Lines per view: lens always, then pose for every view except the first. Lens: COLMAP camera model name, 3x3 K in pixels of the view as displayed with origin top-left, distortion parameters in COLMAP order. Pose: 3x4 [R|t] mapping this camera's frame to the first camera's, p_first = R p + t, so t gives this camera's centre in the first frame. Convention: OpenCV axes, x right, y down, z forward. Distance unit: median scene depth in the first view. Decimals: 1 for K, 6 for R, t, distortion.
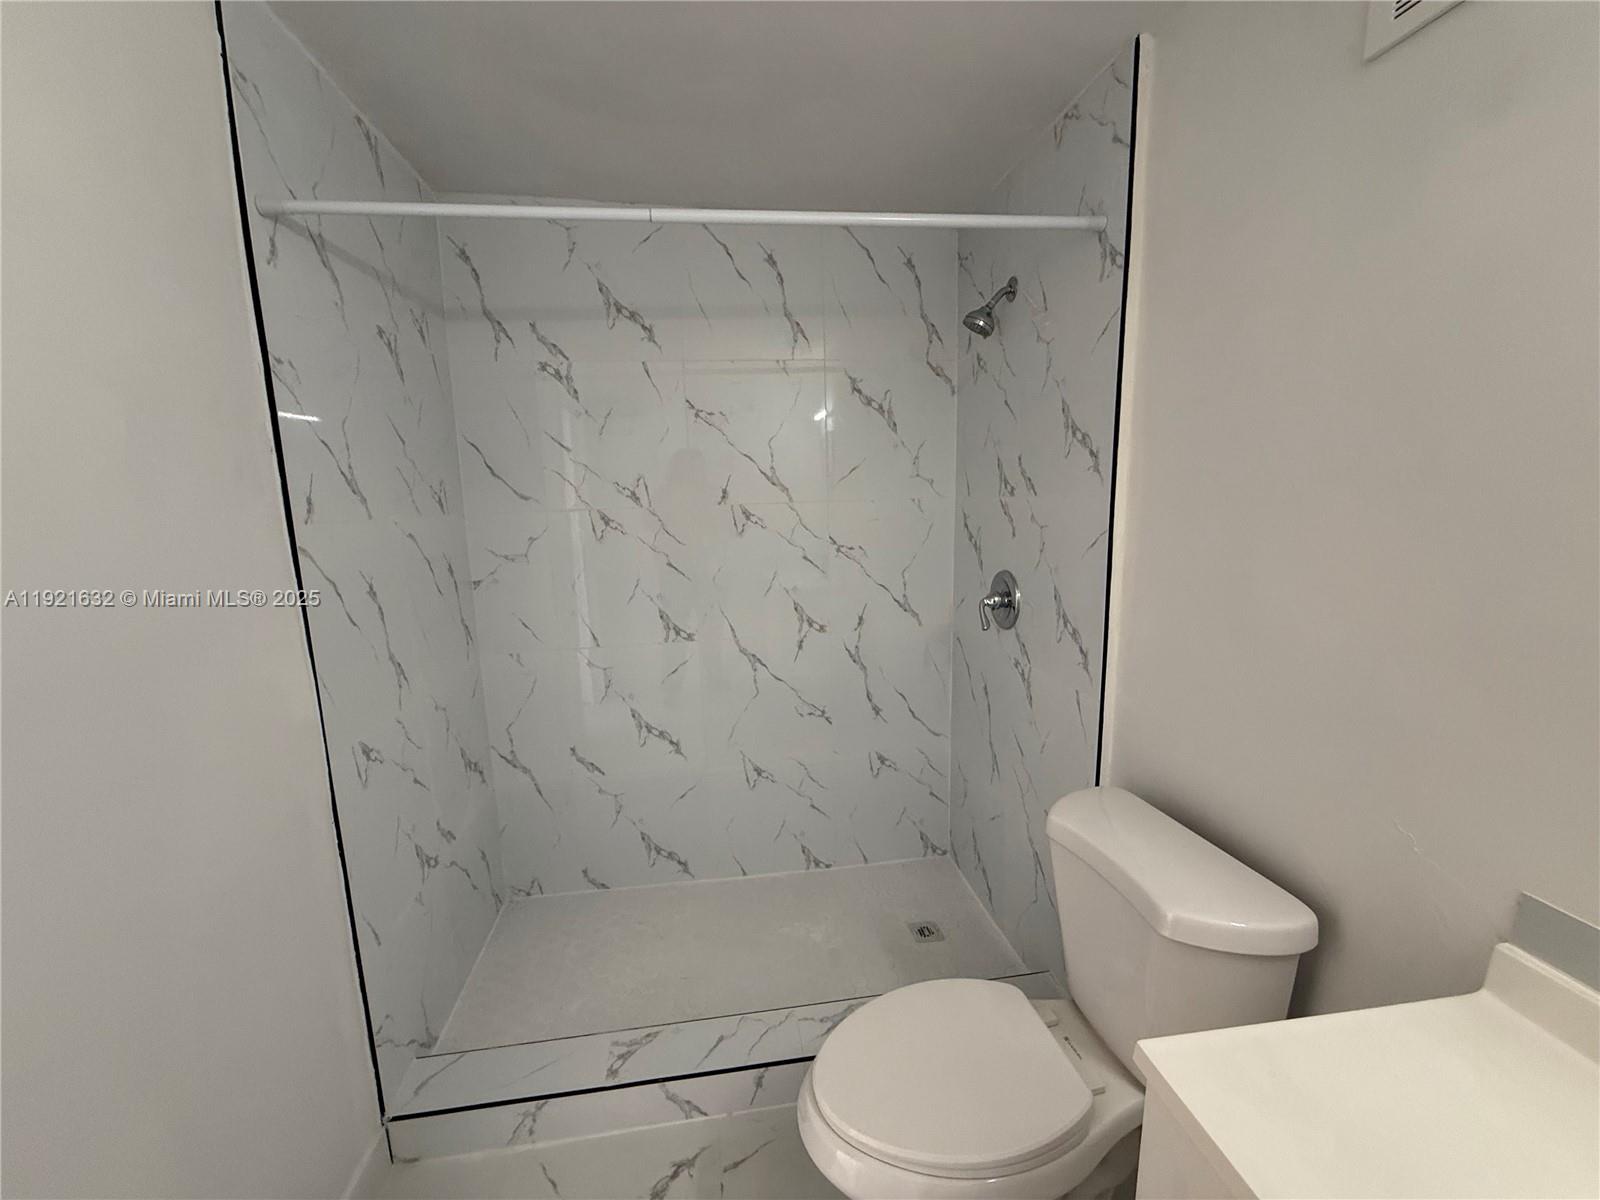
lens RADIAL K [[639.8, 0, 793.1], [0, 639.8, 600.0], [0, 0, 1]] dist [0.000286, 0.000091]
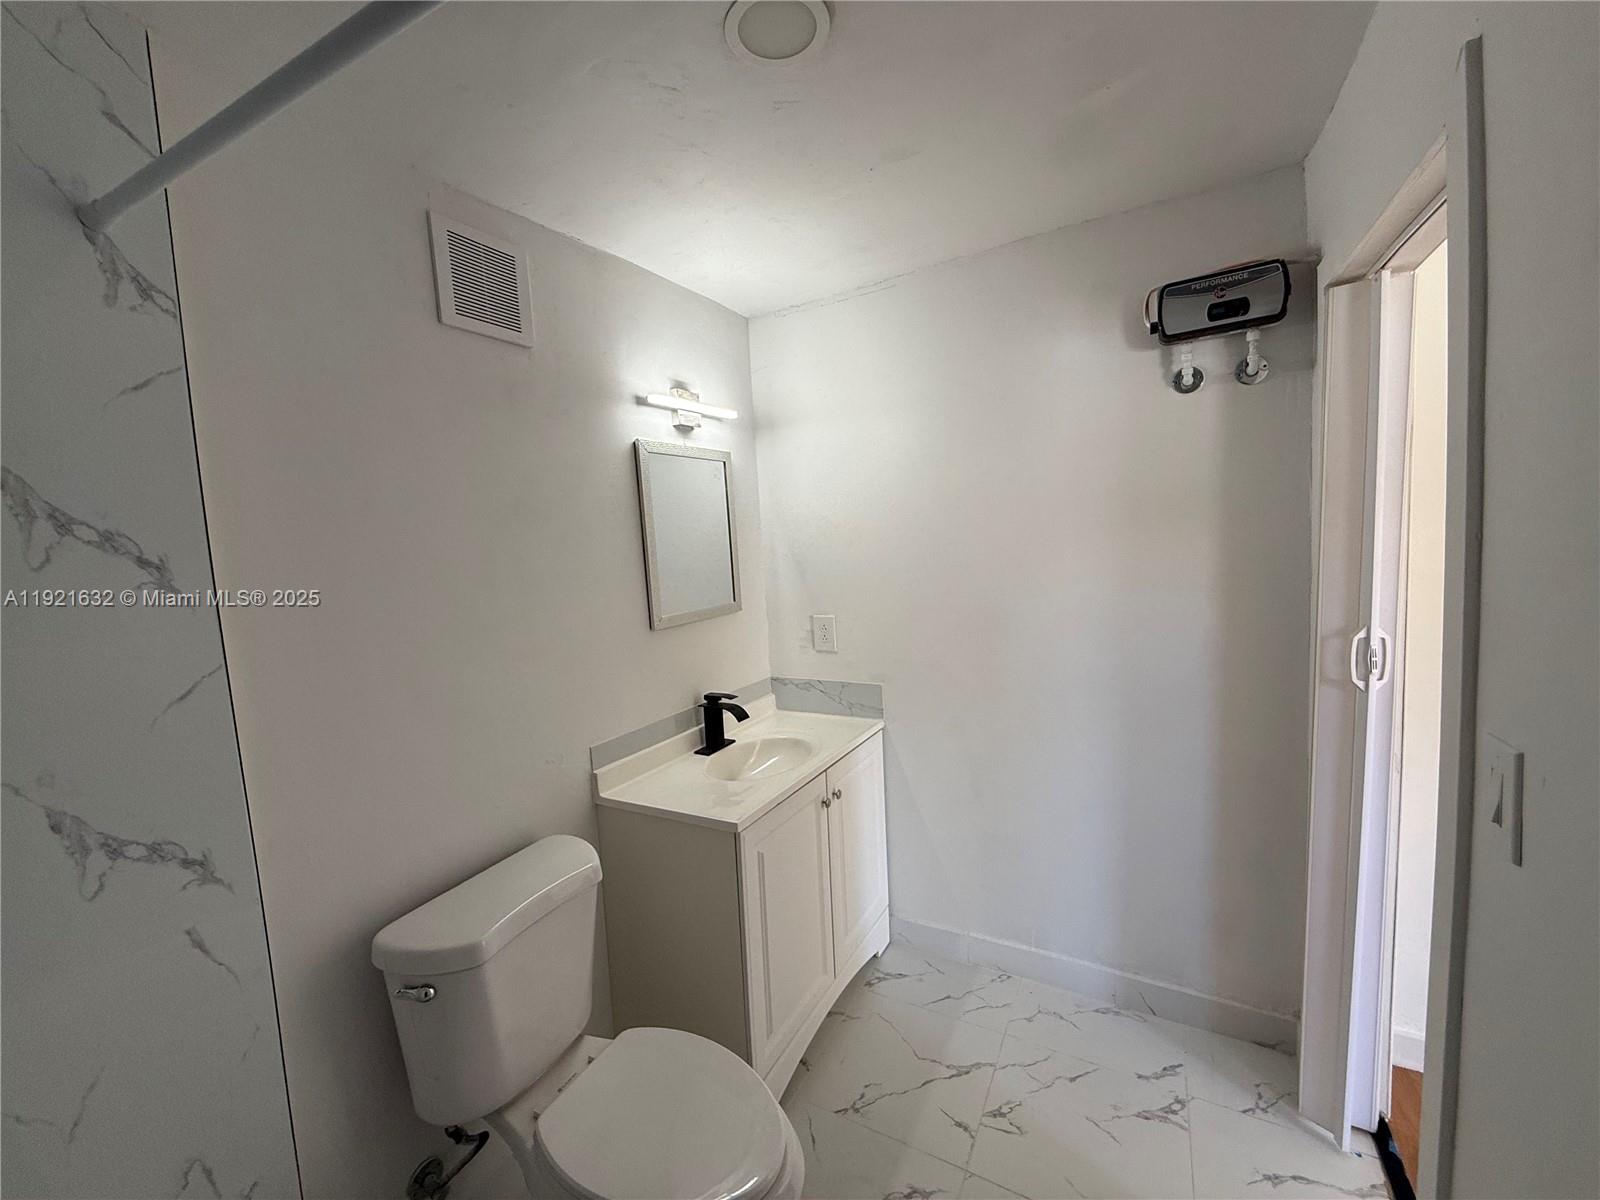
lens RADIAL K [[639.8, 0, 793.1], [0, 639.8, 600.0], [0, 0, 1]] dist [0.000286, 0.000091]
pose [[-0.791541, 0.012143, 0.610996, -0.322762], [0.174452, 0.962690, 0.206869, -0.153262], [-0.585687, 0.270334, -0.764127, 0.808267]]
